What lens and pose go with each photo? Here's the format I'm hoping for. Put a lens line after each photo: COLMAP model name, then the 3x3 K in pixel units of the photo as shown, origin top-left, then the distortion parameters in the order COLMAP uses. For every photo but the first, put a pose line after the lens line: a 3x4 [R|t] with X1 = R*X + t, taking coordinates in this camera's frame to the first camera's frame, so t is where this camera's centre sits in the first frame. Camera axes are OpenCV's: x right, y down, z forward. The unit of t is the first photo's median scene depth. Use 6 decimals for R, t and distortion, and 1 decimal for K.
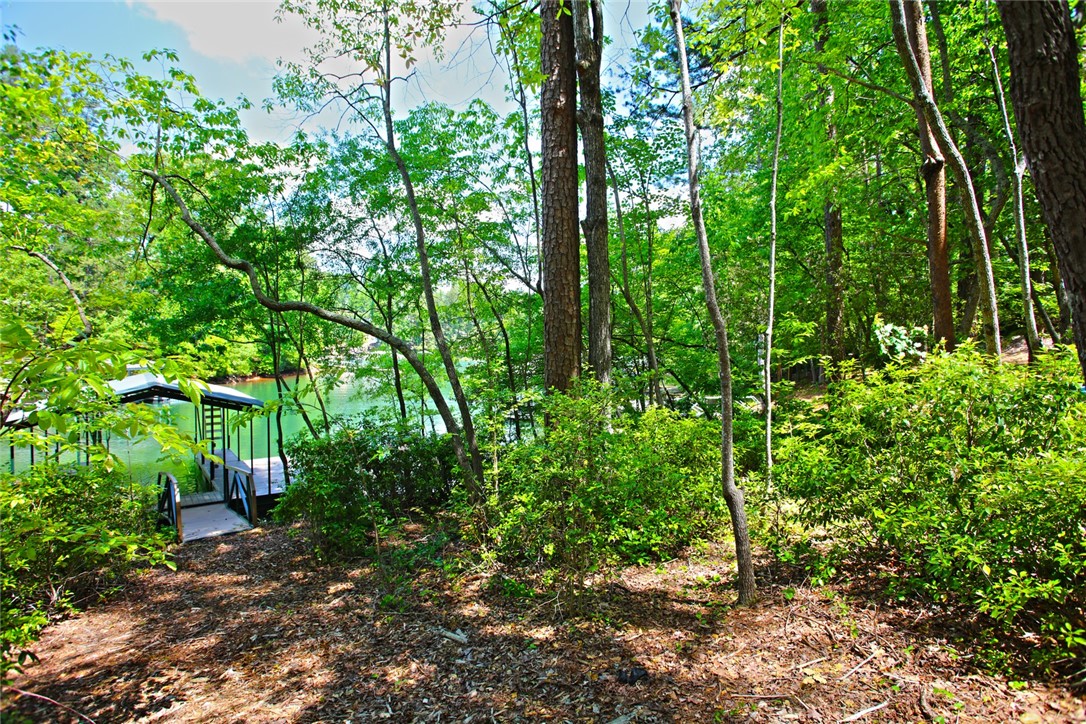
lens RADIAL K [[529.7, 0, 545.2], [0, 529.7, 361.6], [0, 0, 1]] dist [-0.069610, 0.035118]
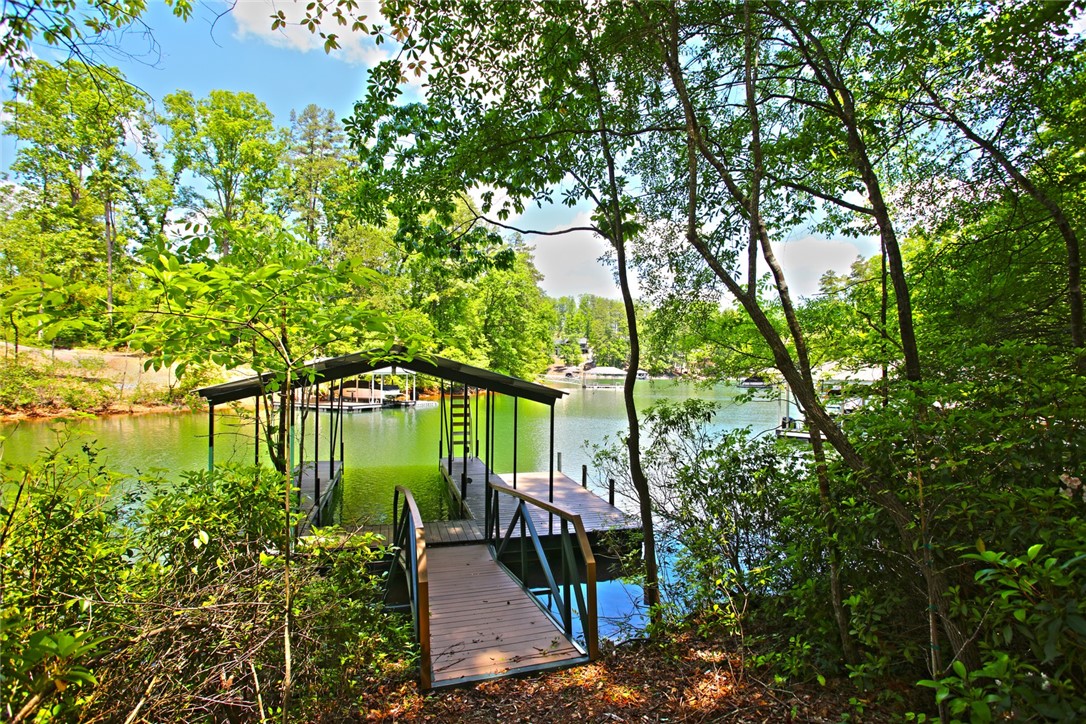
lens RADIAL K [[529.7, 0, 545.2], [0, 529.7, 361.6], [0, 0, 1]] dist [-0.069610, 0.035118]
pose [[0.925041, -0.001797, -0.379863, -0.211075], [-0.013969, 0.999152, -0.038744, 0.053009], [0.379610, 0.041146, 0.924231, 0.293075]]
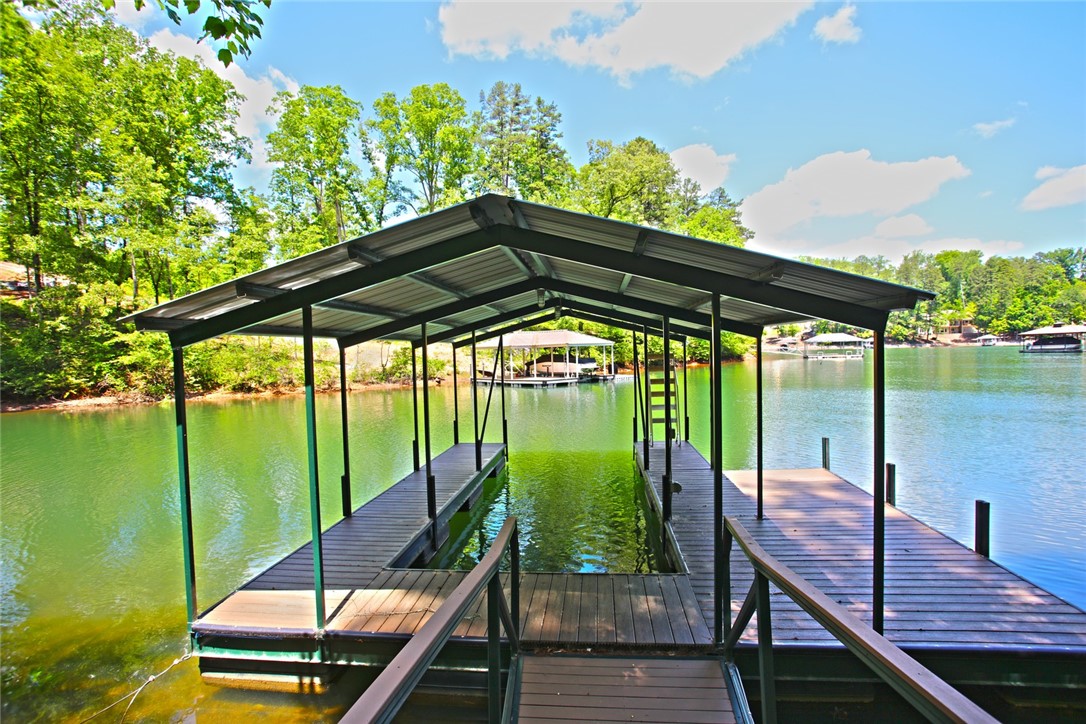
lens RADIAL K [[529.7, 0, 545.2], [0, 529.7, 361.6], [0, 0, 1]] dist [-0.069610, 0.035118]
pose [[0.717561, -0.009973, -0.696424, -0.329636], [0.016884, 0.999853, 0.003079, 0.079179], [0.696291, -0.013968, 0.717624, 0.496603]]
